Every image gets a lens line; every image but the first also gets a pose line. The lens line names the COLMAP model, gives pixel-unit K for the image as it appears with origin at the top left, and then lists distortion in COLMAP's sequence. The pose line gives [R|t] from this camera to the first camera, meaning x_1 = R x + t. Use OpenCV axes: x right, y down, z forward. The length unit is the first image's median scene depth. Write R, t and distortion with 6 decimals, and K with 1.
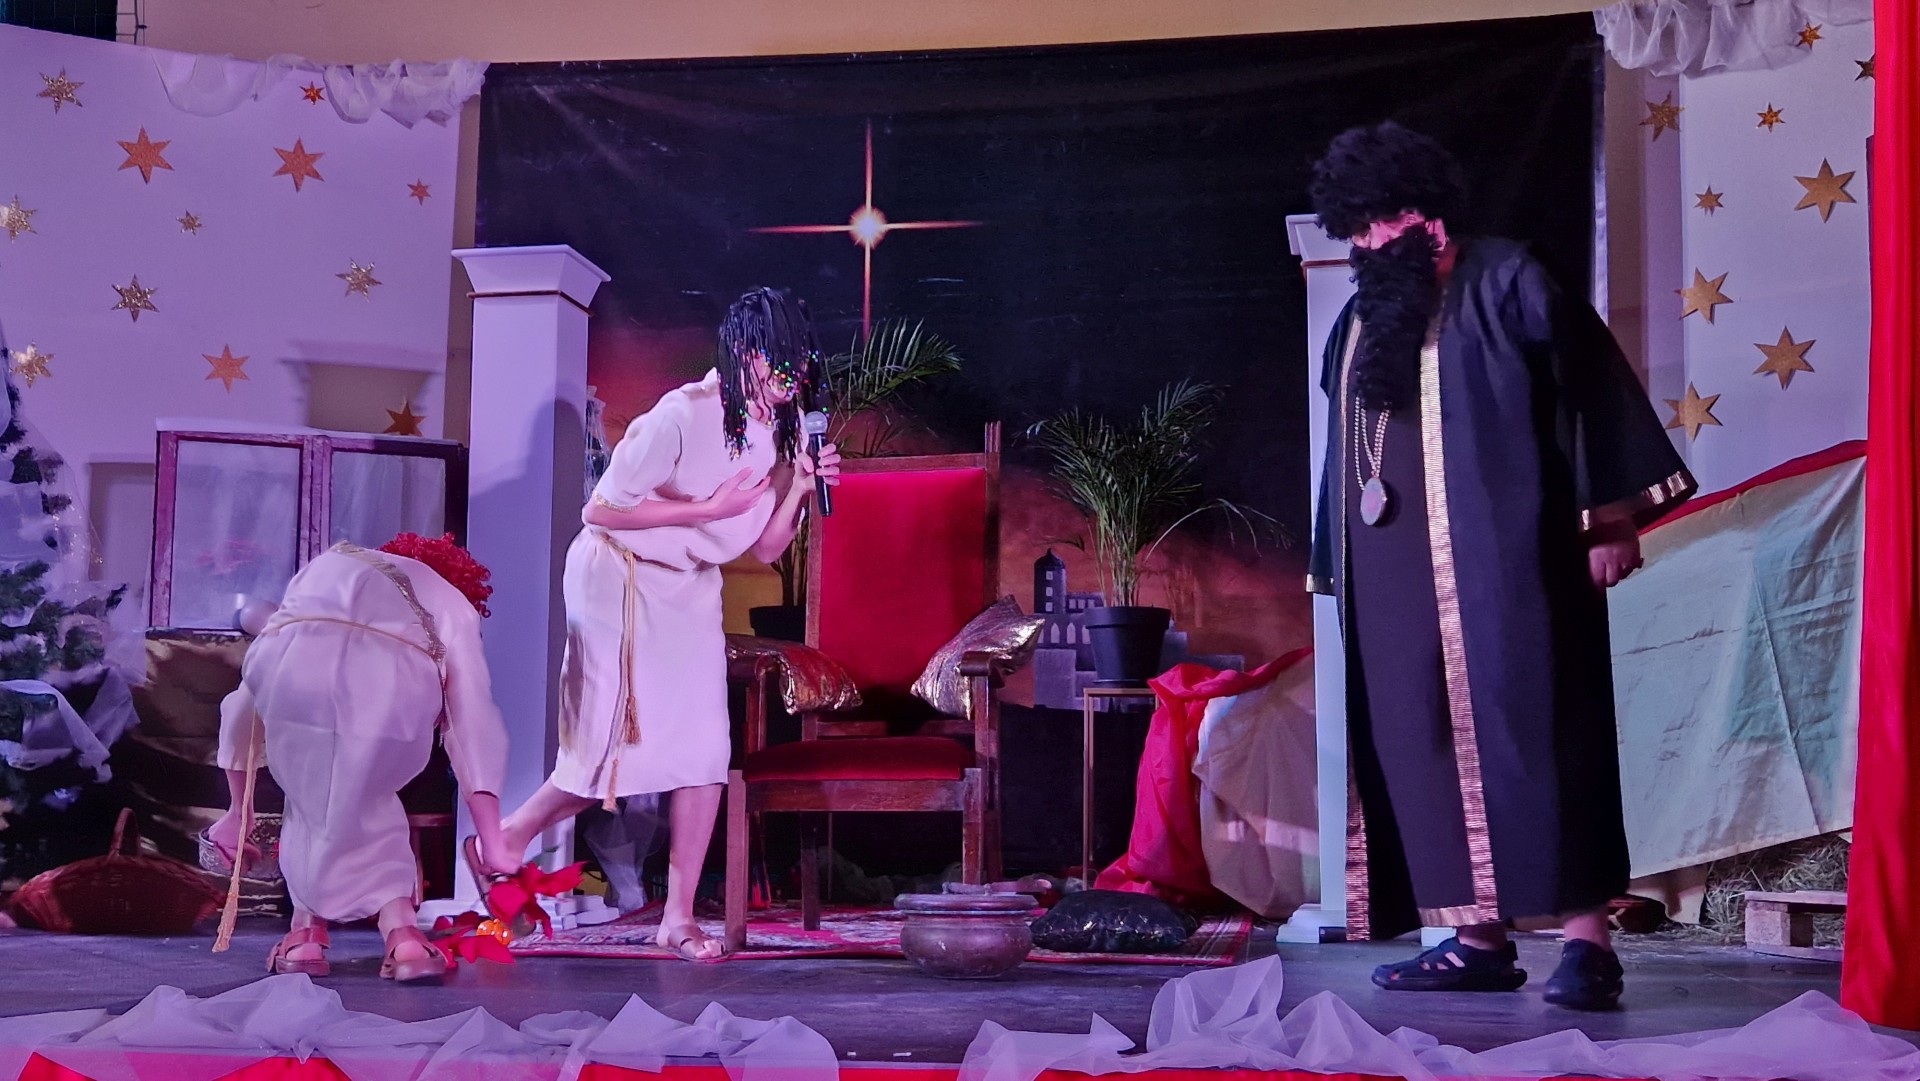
lens RADIAL K [[2123.6, 0, 951.8], [0, 2123.6, 523.7], [0, 0, 1]] dist [0.043122, 0.000000]
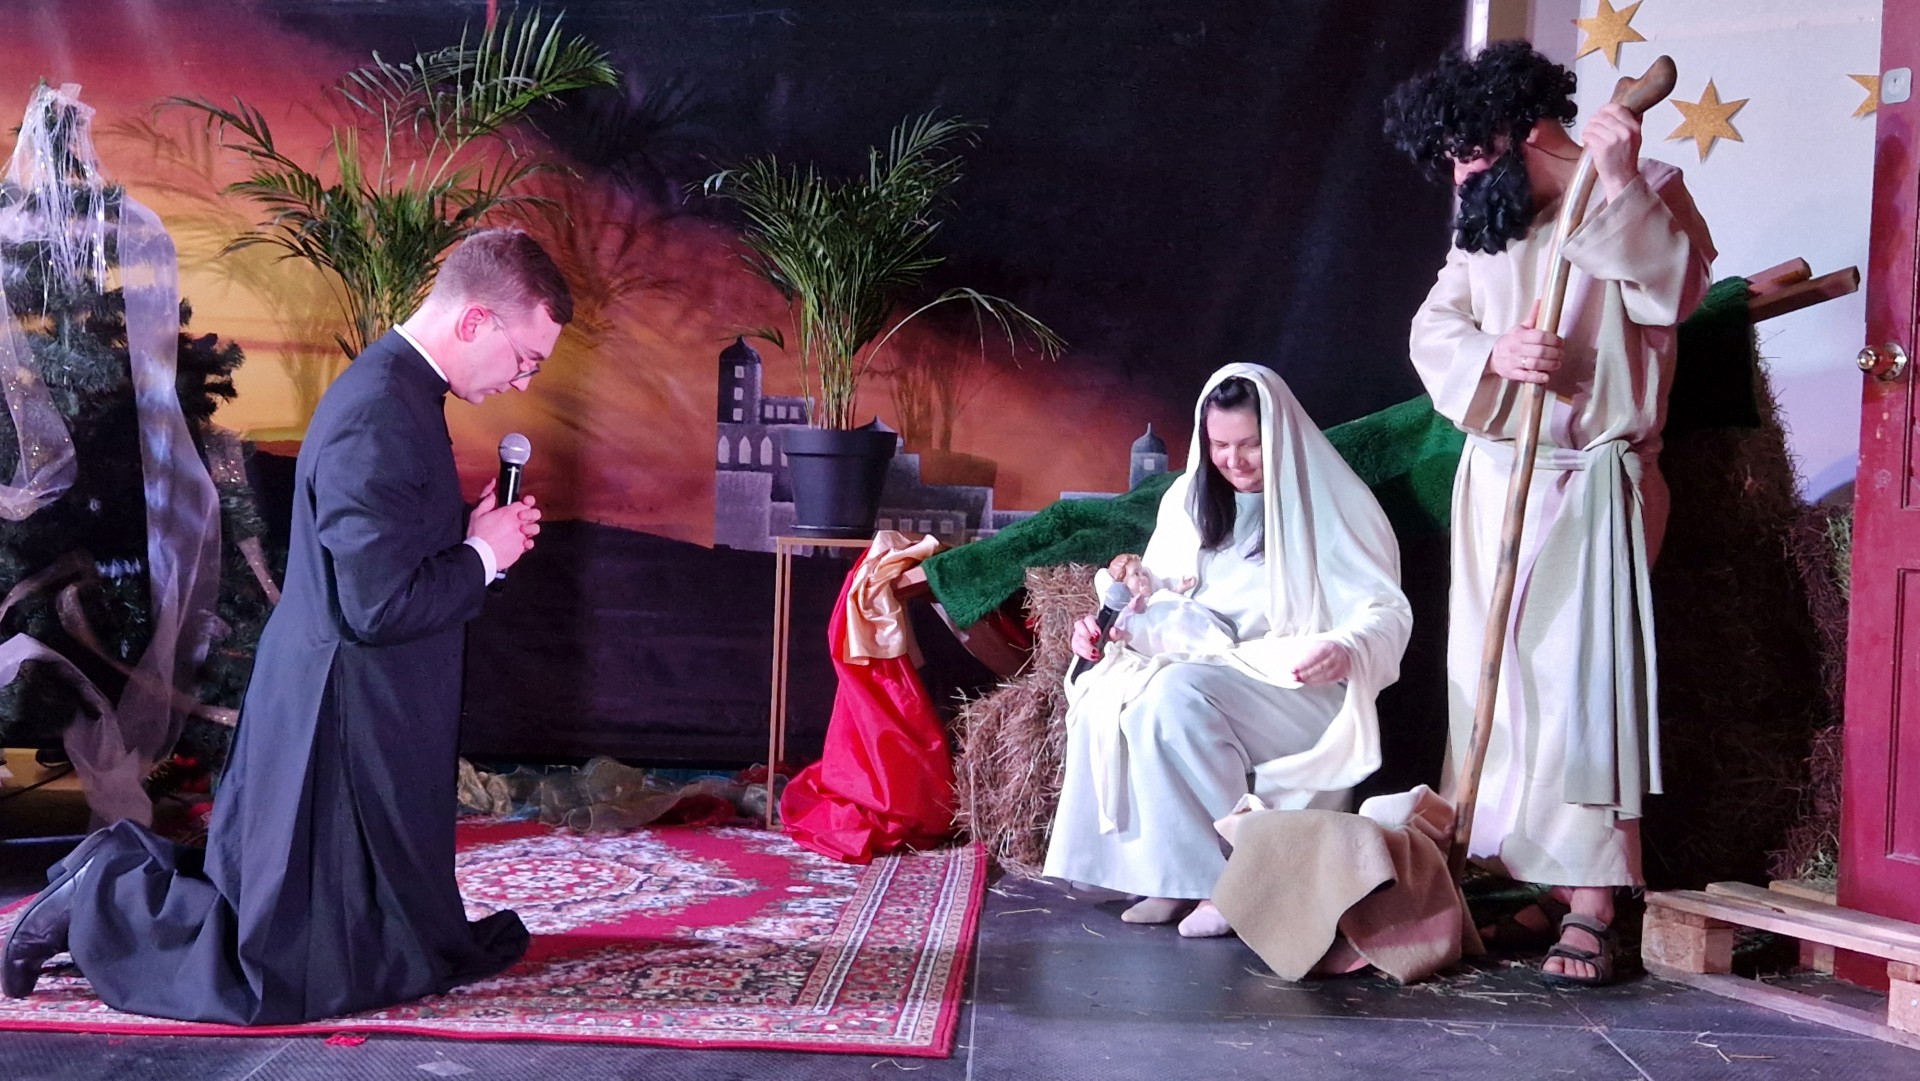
lens RADIAL K [[2123.6, 0, 959.4], [0, 2123.6, 564.8], [0, 0, 1]] dist [0.043122, 0.000000]
pose [[0.991956, 0.021228, 0.124788, 0.031503], [-0.042287, 0.984774, 0.168620, -0.038680], [-0.119309, -0.172541, 0.977750, 0.252773]]
